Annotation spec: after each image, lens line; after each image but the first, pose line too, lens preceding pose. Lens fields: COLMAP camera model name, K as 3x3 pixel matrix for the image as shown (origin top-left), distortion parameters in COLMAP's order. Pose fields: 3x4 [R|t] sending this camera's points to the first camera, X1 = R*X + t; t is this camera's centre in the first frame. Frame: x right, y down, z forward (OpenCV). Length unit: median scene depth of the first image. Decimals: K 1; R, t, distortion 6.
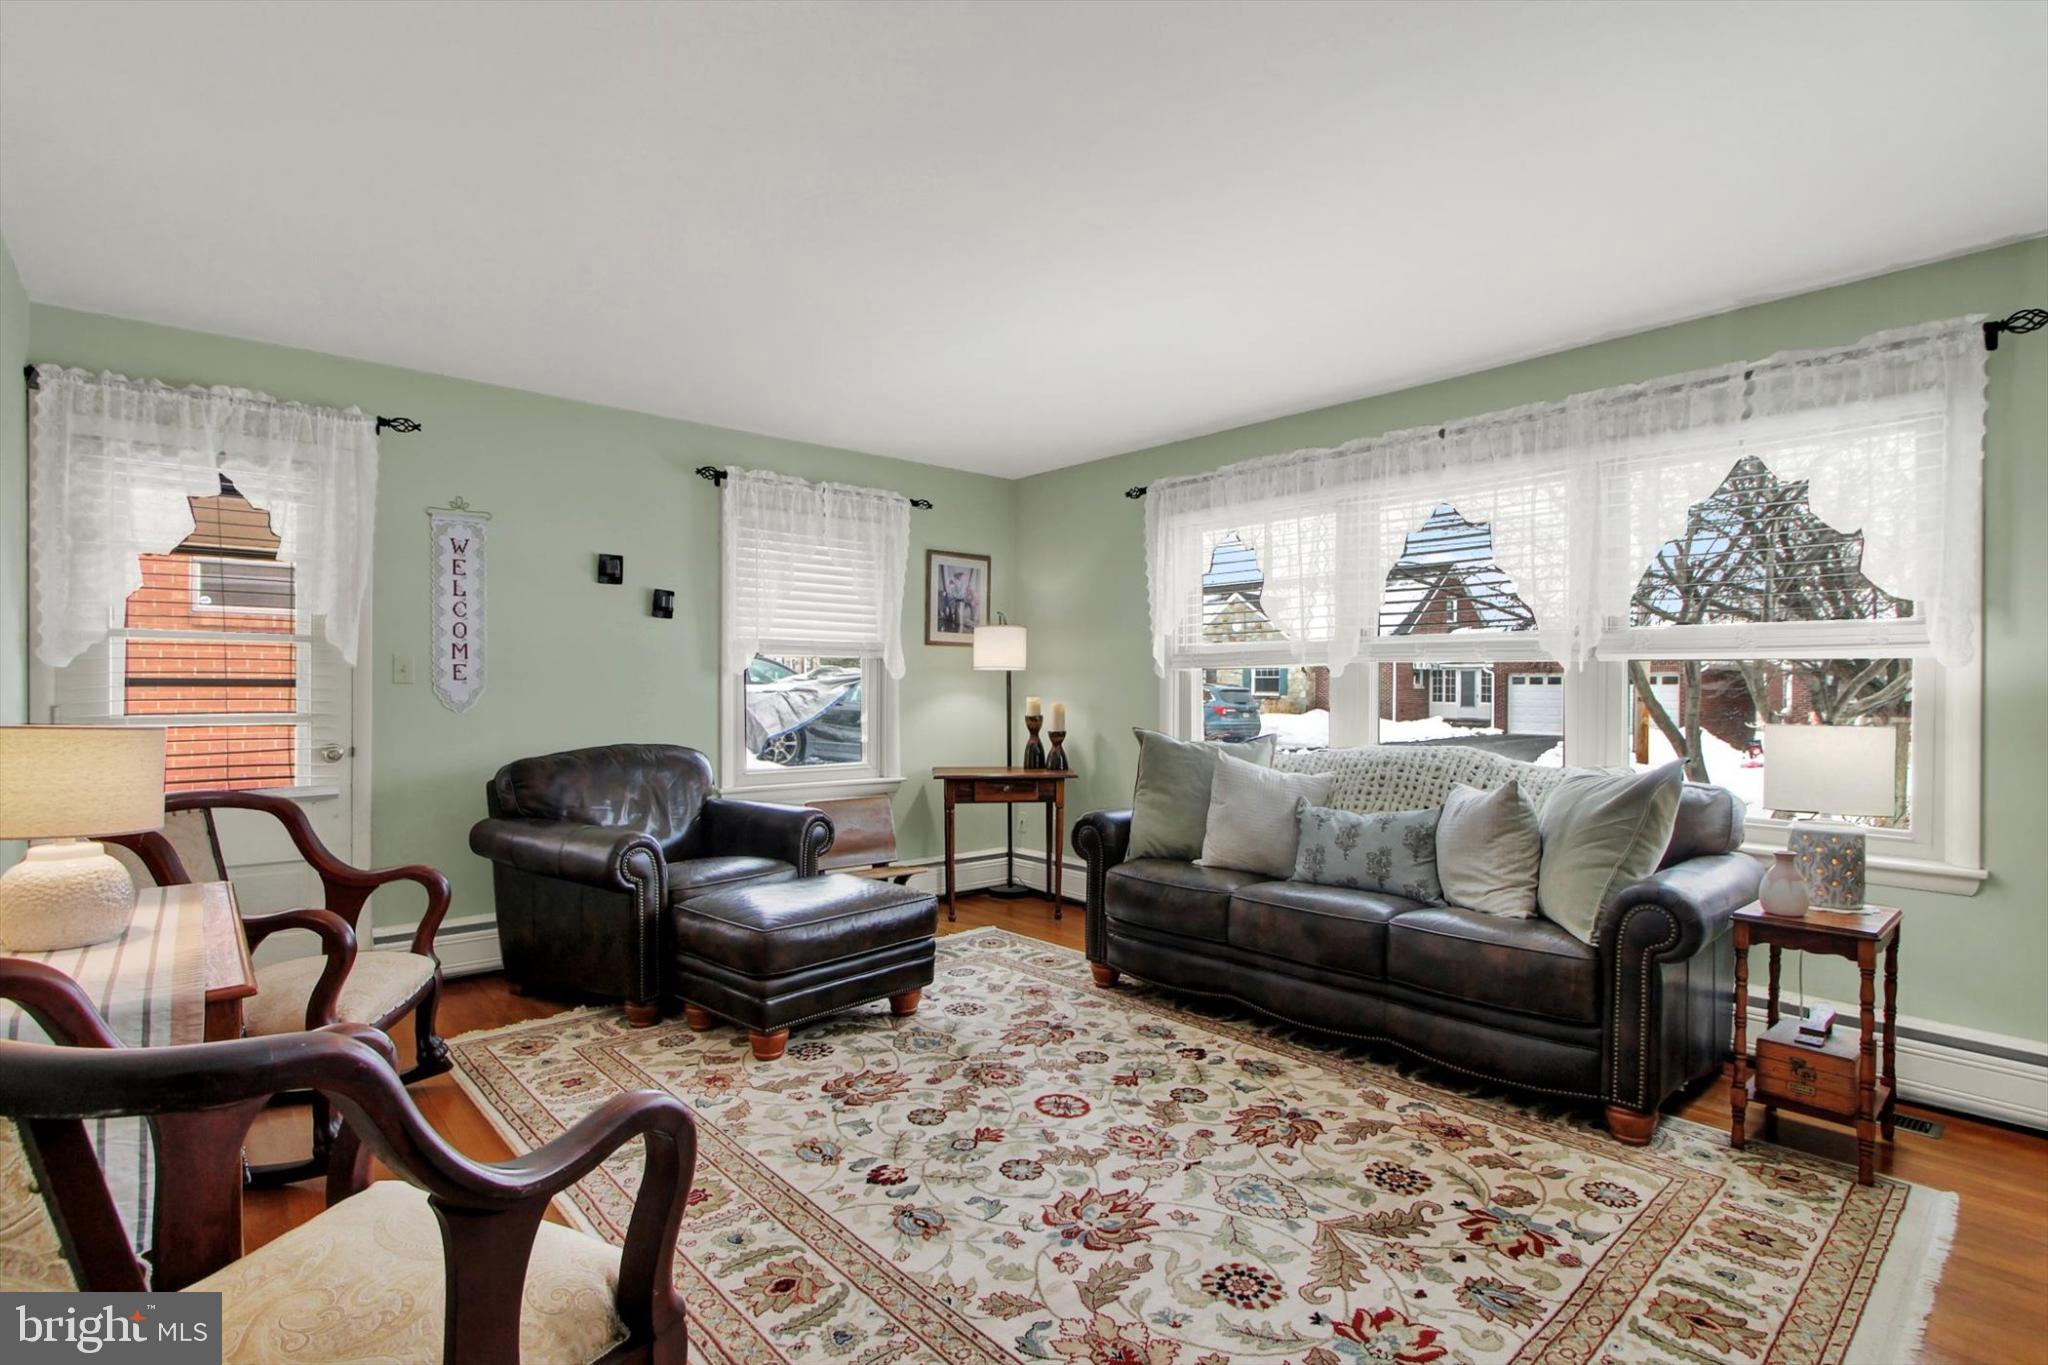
lens RADIAL K [[983.6, 0, 1023.0], [0, 983.6, 679.4], [0, 0, 1]] dist [-0.016305, -0.000045]
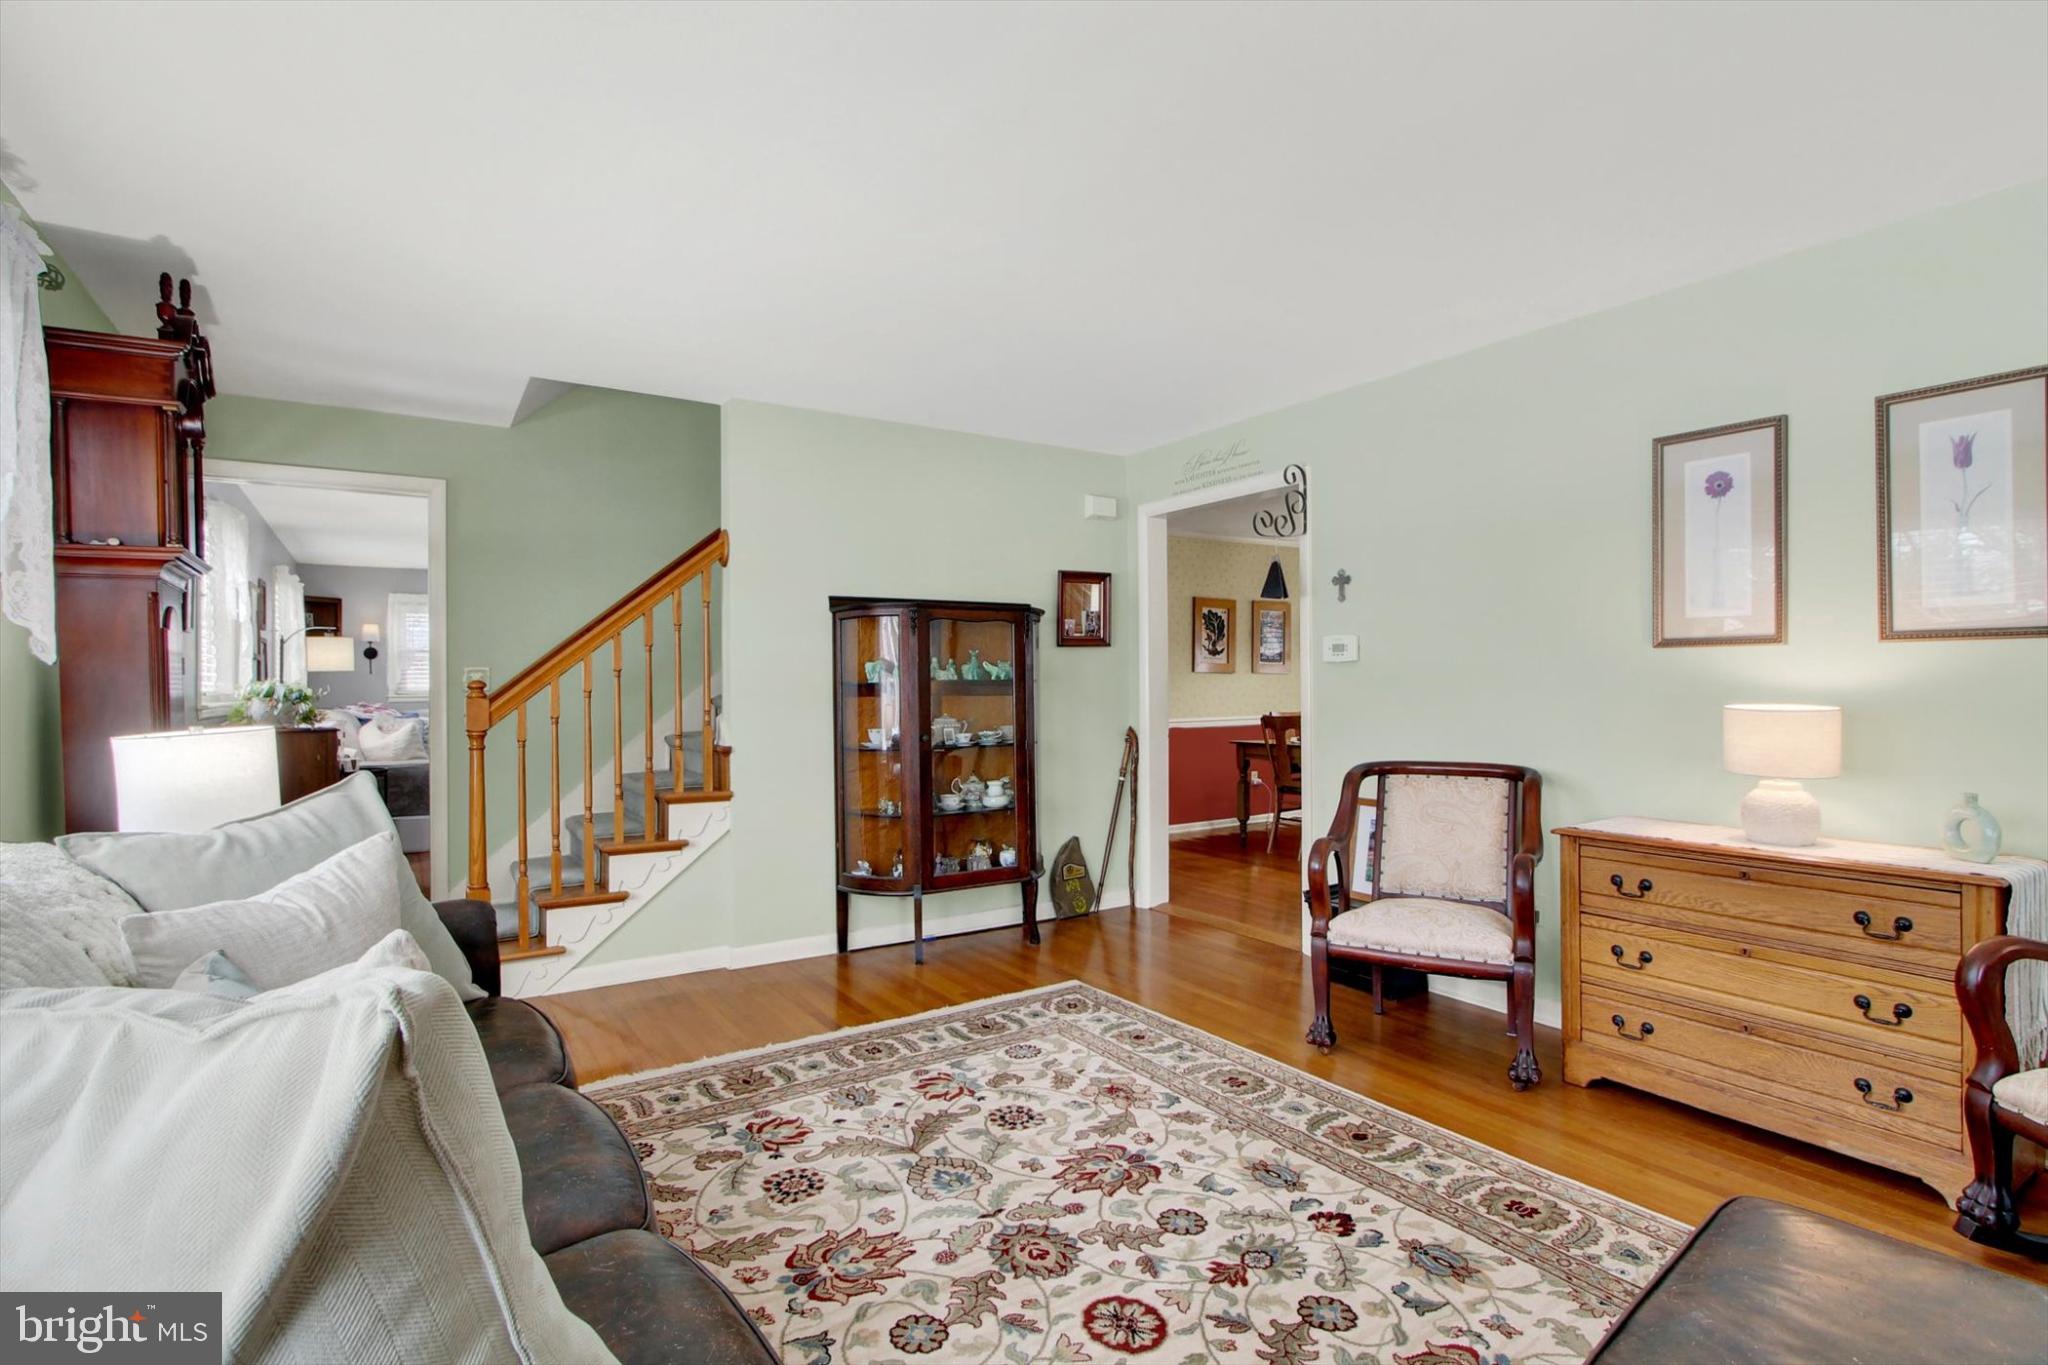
lens RADIAL K [[983.6, 0, 1022.0], [0, 983.6, 689.3], [0, 0, 1]] dist [-0.016305, -0.000045]
pose [[-0.990537, 0.001563, 0.137234, 0.020403], [0.001529, 0.999999, -0.000350, 0.013525], [-0.137235, -0.000137, -0.990539, 1.905659]]
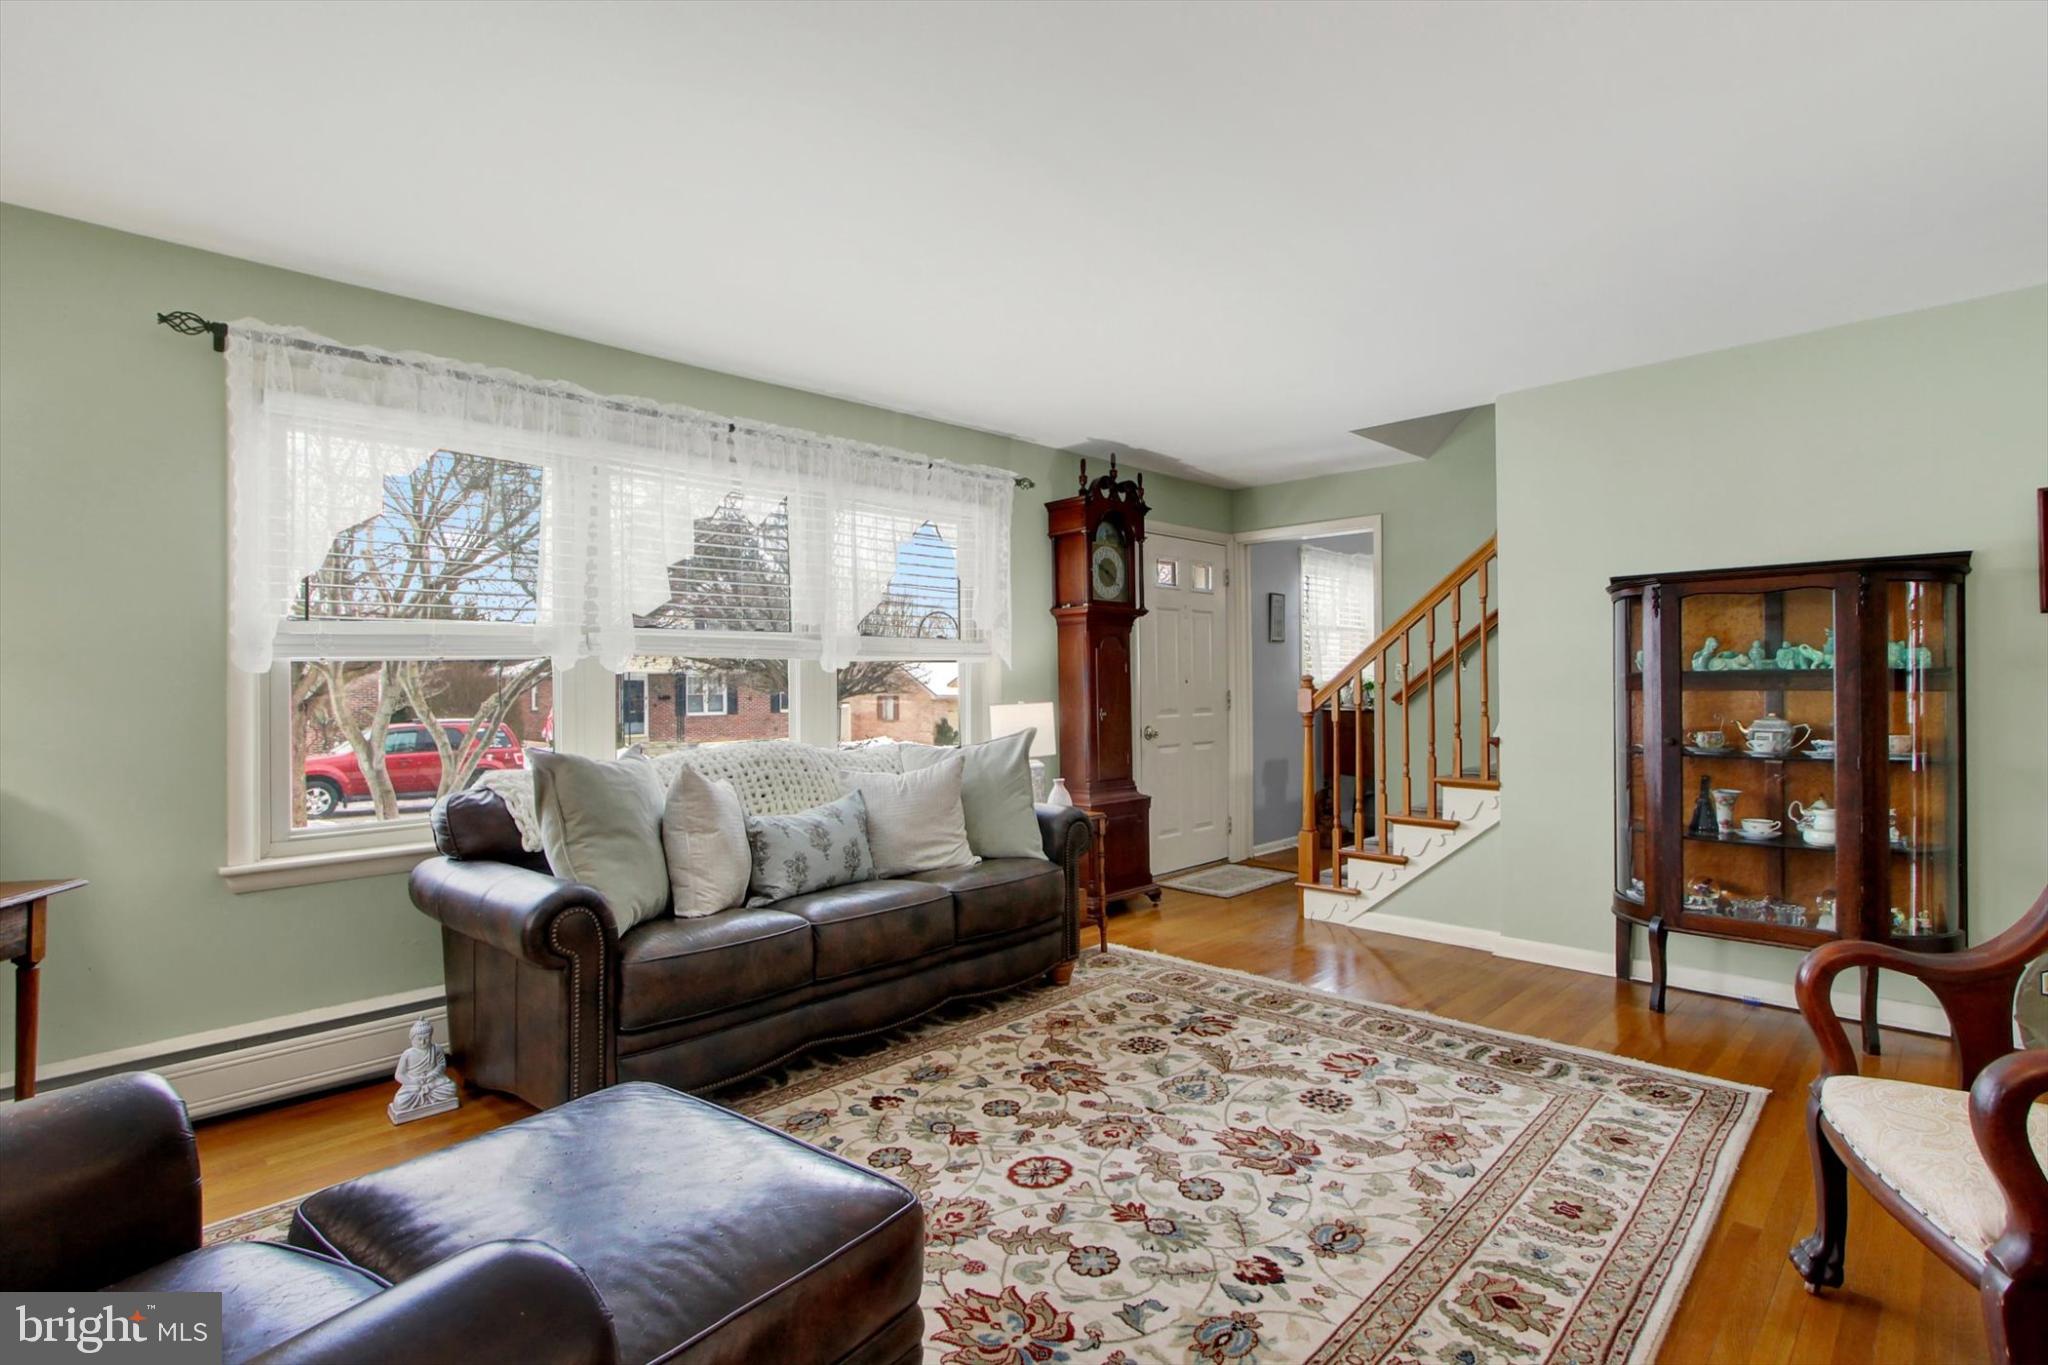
lens RADIAL K [[983.6, 0, 1027.7], [0, 983.6, 687.7], [0, 0, 1]] dist [-0.016305, -0.000045]
pose [[-0.078075, -0.008075, 0.996915, -0.928867], [0.002039, 0.999964, 0.008259, 0.006808], [-0.996945, 0.002677, -0.078056, 1.239579]]
